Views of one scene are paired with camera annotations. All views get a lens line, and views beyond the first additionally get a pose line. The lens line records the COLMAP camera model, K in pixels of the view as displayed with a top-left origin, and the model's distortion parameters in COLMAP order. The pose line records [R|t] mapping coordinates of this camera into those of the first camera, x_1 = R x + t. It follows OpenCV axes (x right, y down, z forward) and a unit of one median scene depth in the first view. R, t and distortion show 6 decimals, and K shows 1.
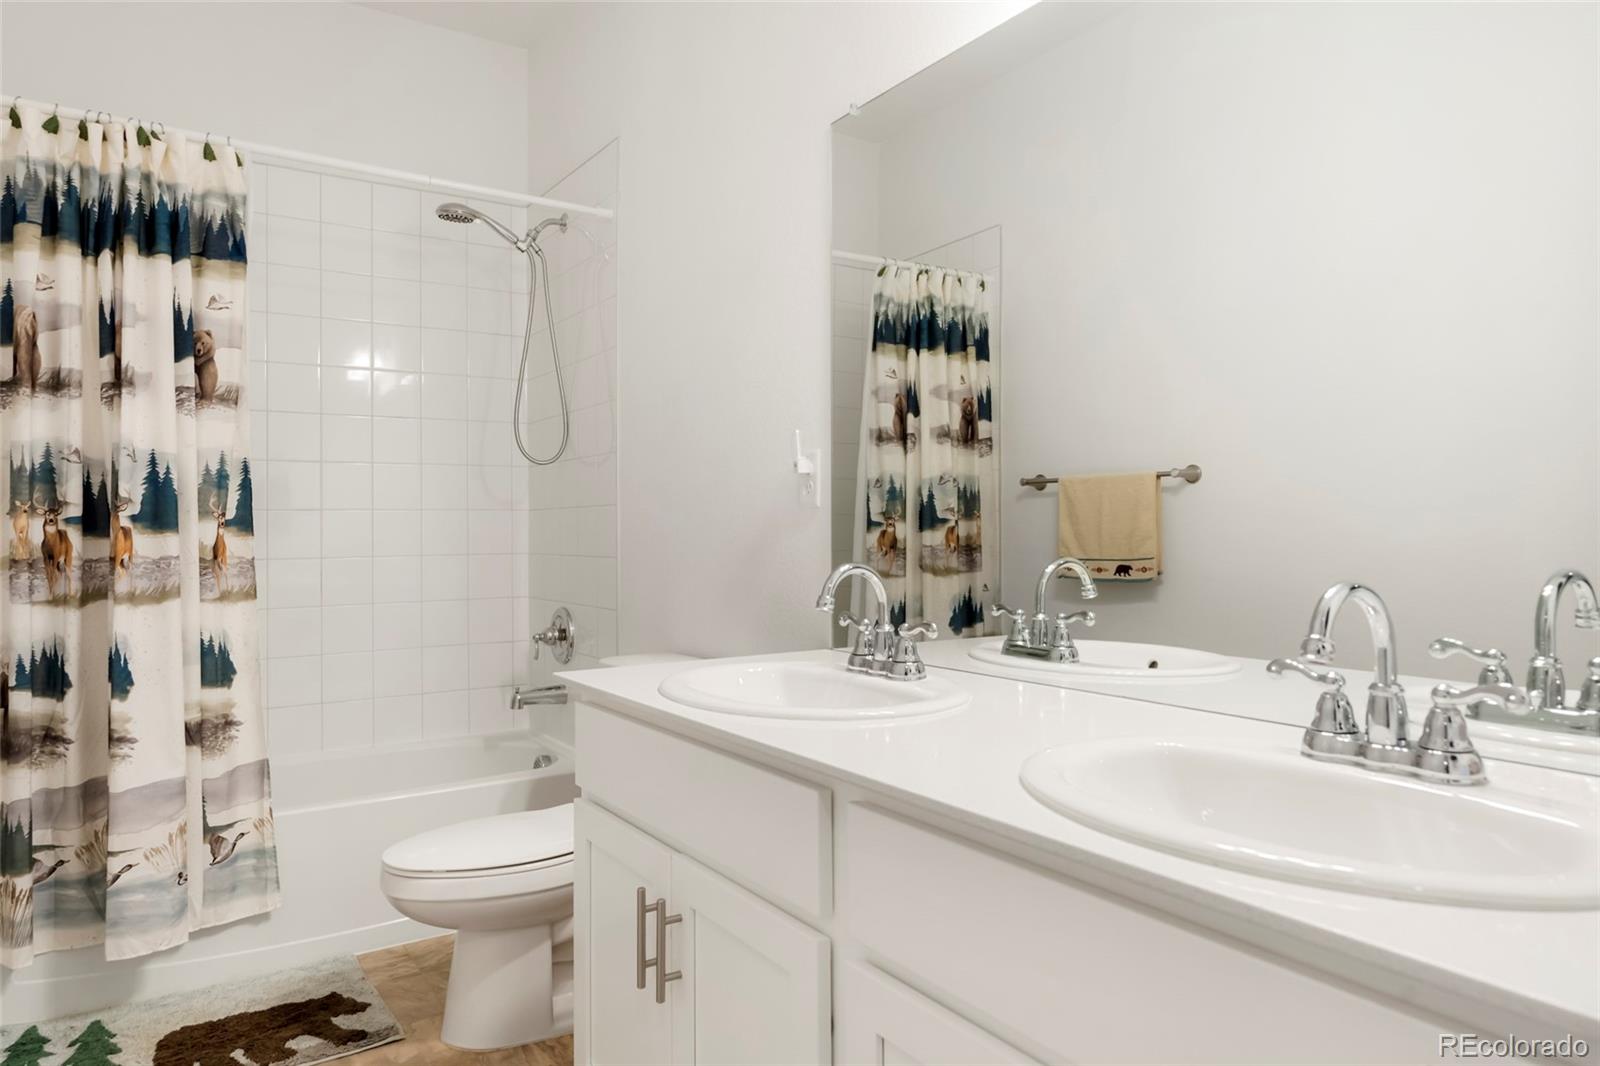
lens RADIAL K [[1017.7, 0, 798.6], [0, 1017.7, 530.2], [0, 0, 1]] dist [0.000977, 0.000247]
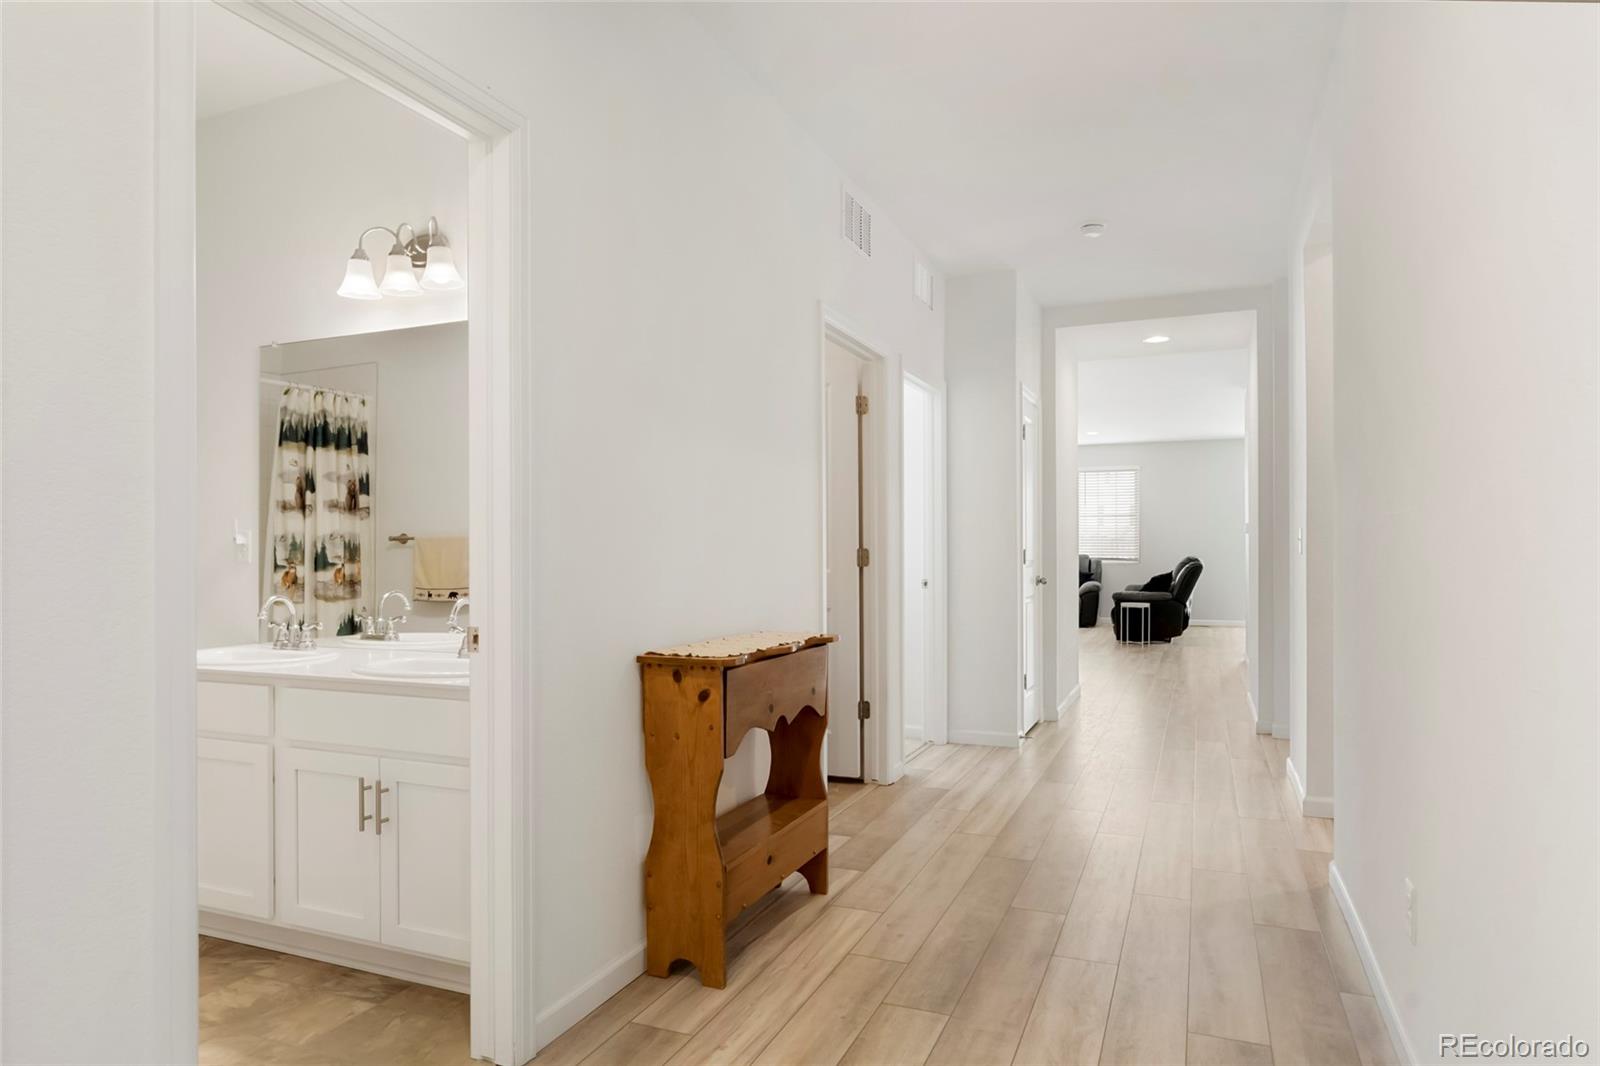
lens RADIAL K [[967.0, 0, 798.9], [0, 967.0, 540.6], [0, 0, 1]] dist [-0.003712, 0.001236]
pose [[0.835966, 0.007052, 0.548735, -0.061048], [0.001821, 0.999876, -0.015623, -0.020443], [-0.548778, 0.014060, 0.835850, -0.537231]]
